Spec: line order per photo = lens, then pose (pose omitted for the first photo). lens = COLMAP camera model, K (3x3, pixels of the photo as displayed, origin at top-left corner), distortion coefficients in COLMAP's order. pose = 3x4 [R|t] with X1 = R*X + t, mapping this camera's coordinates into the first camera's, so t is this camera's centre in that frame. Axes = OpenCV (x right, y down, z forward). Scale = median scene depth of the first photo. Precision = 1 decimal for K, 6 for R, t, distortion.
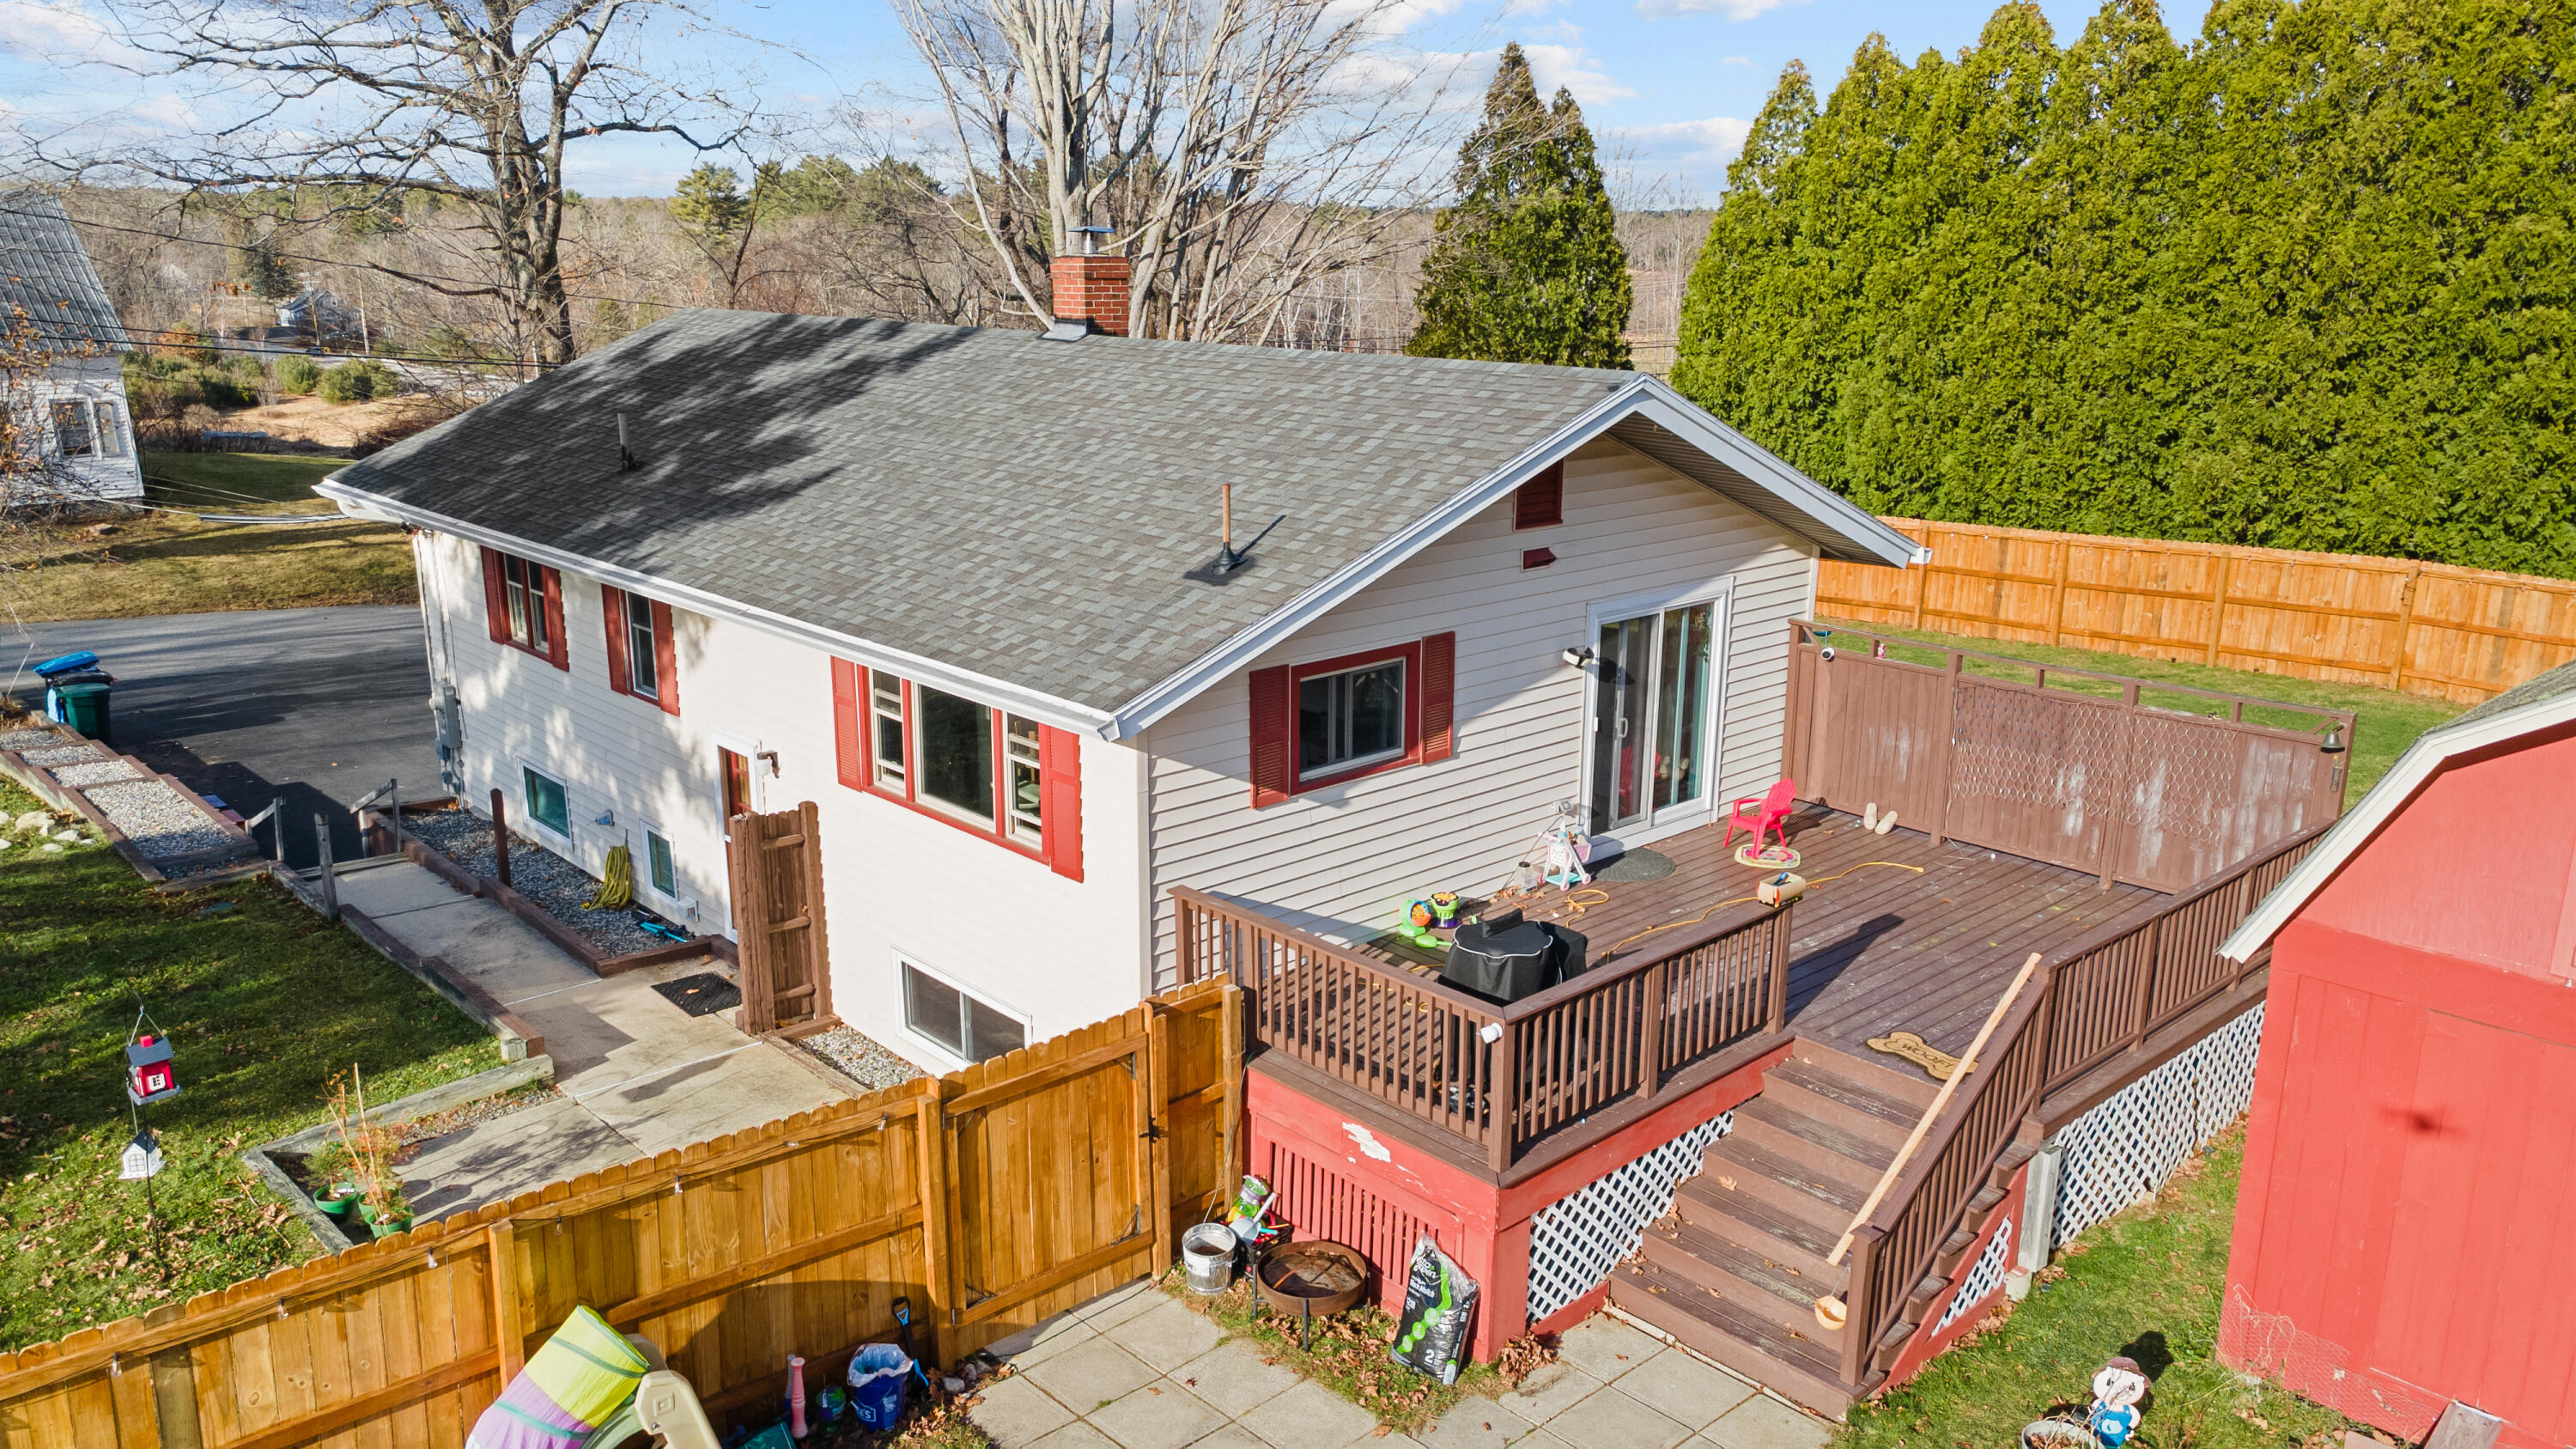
lens RADIAL K [[1789.5, 0, 1288.0], [0, 1789.5, 724.5], [0, 0, 1]] dist [0.037596, 0.001057]
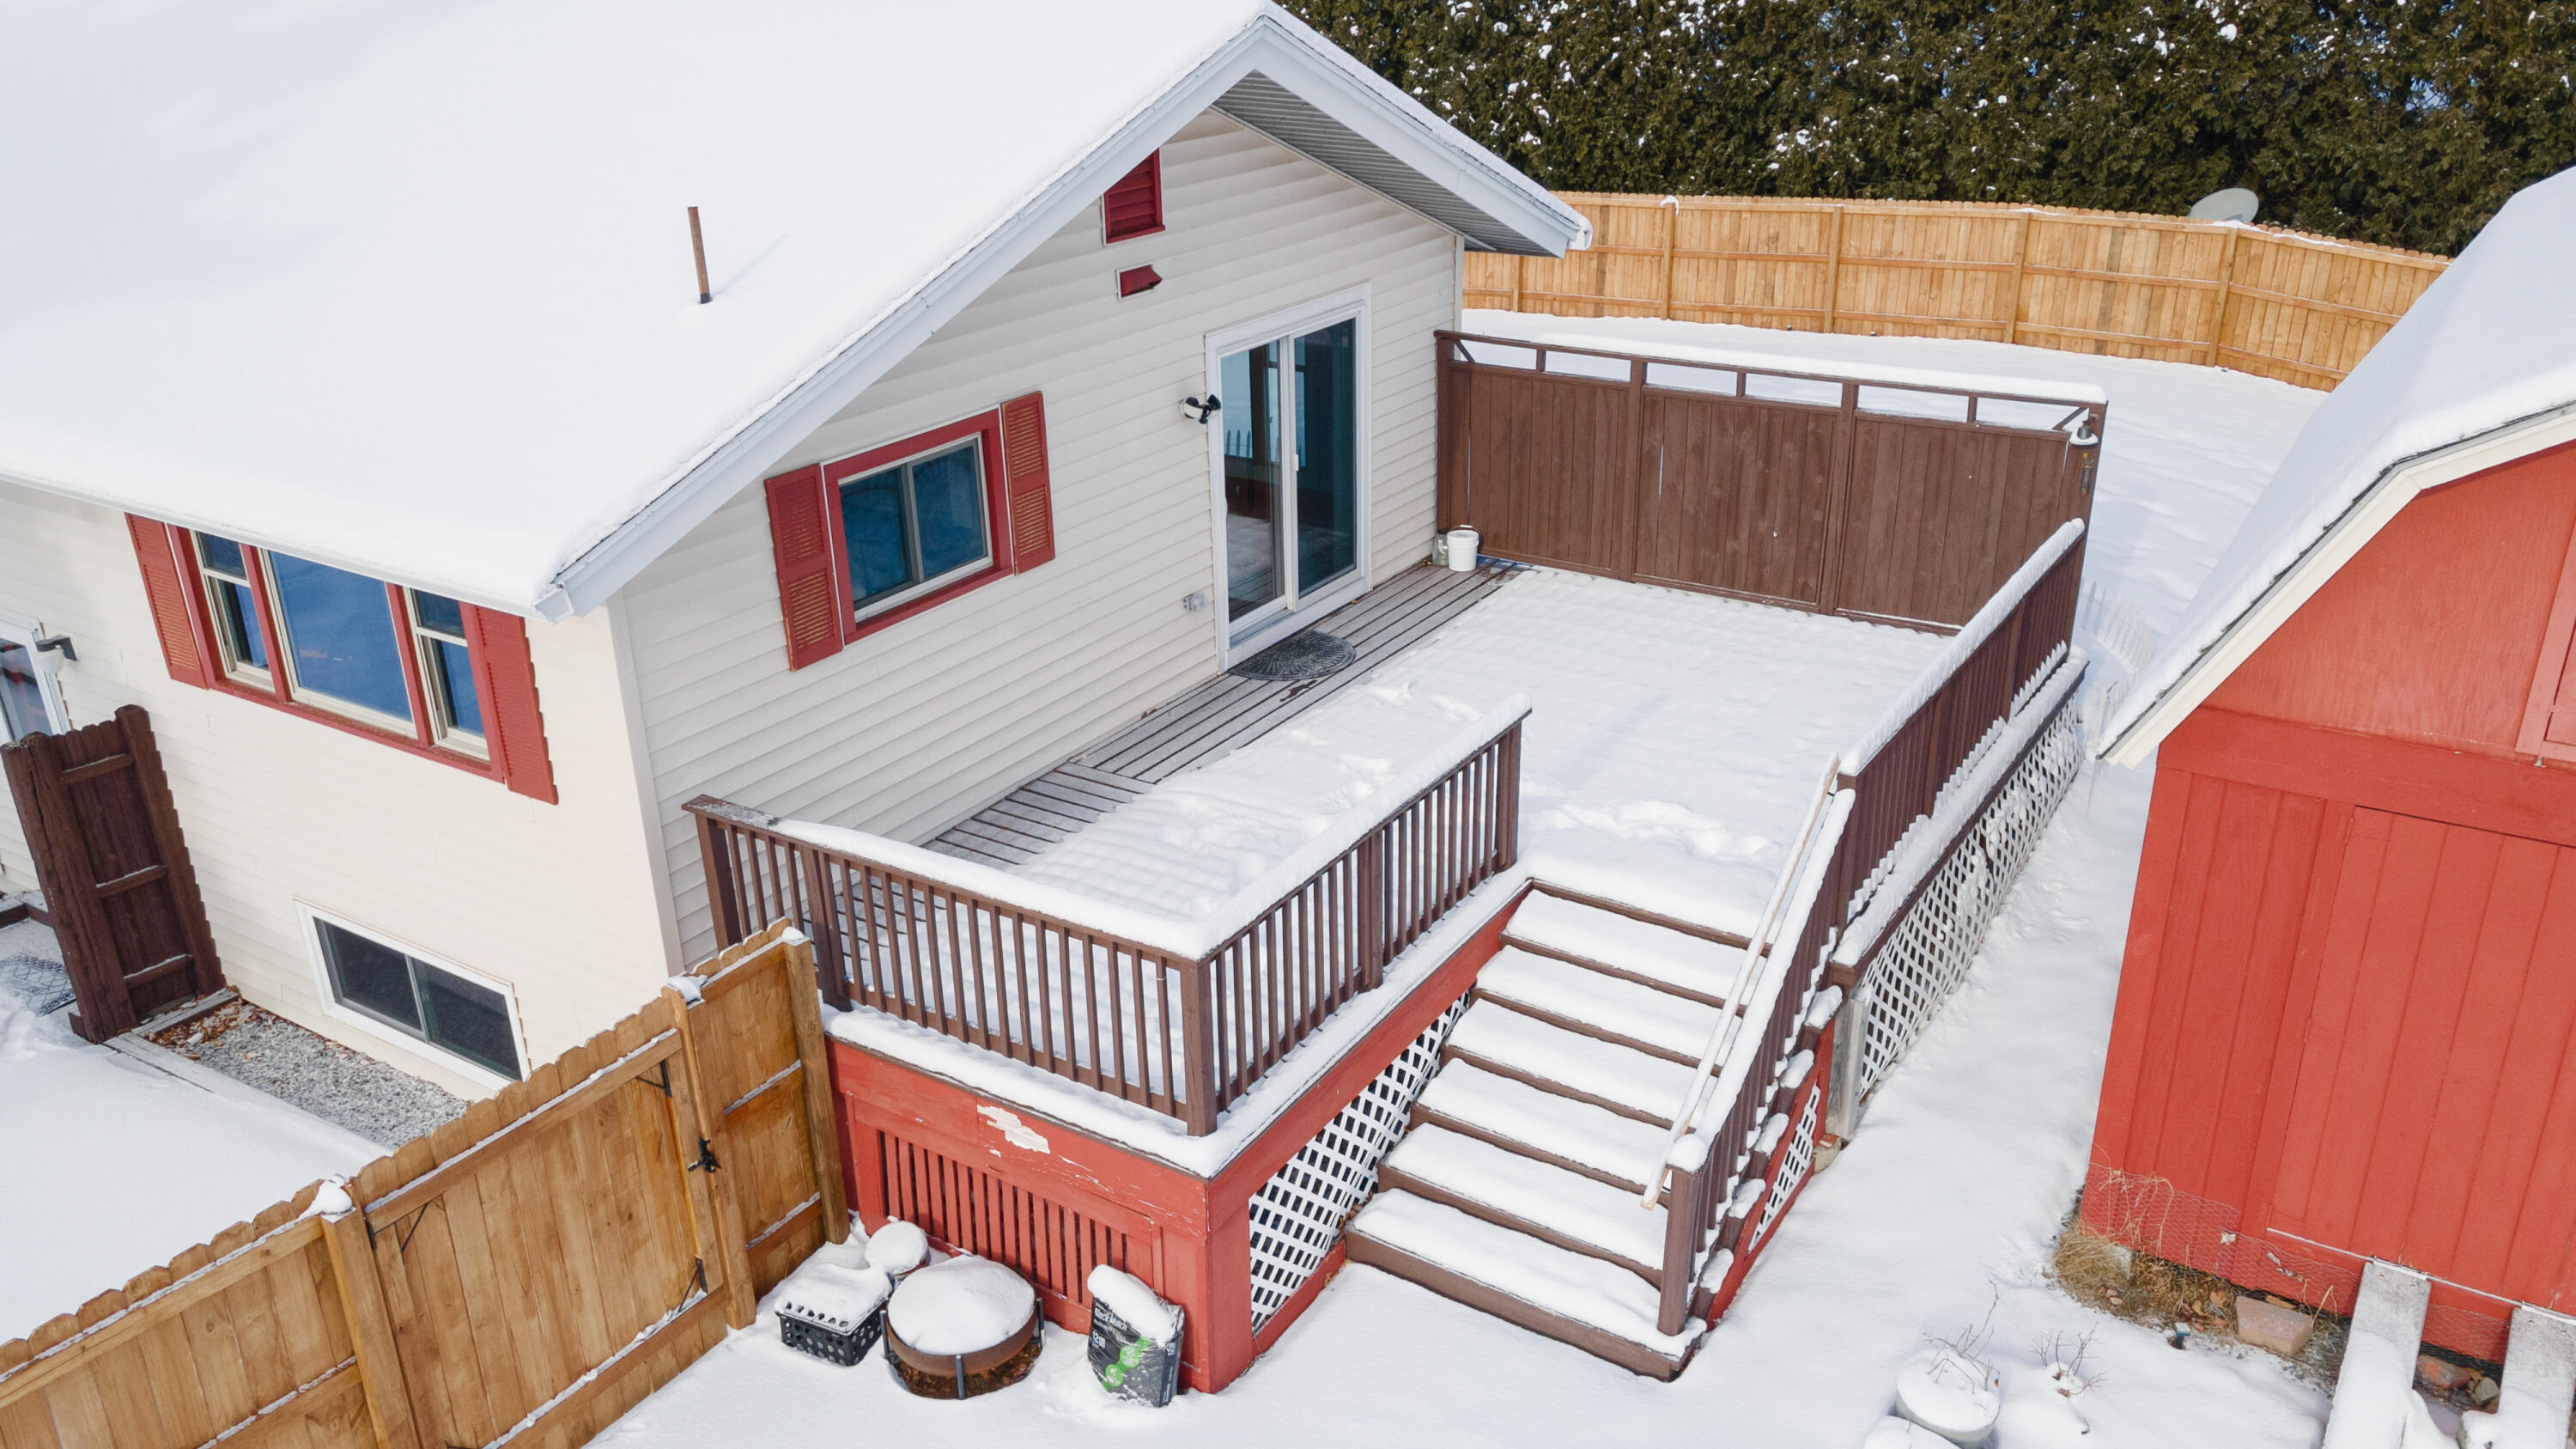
lens RADIAL K [[1766.0, 0, 1212.4], [0, 1766.0, 673.0], [0, 0, 1]] dist [0.025205, 0.002256]
pose [[0.969736, -0.118600, 0.213413, -0.007530], [0.086497, 0.984284, 0.153962, -0.042155], [-0.228319, -0.130843, 0.964754, 0.256473]]
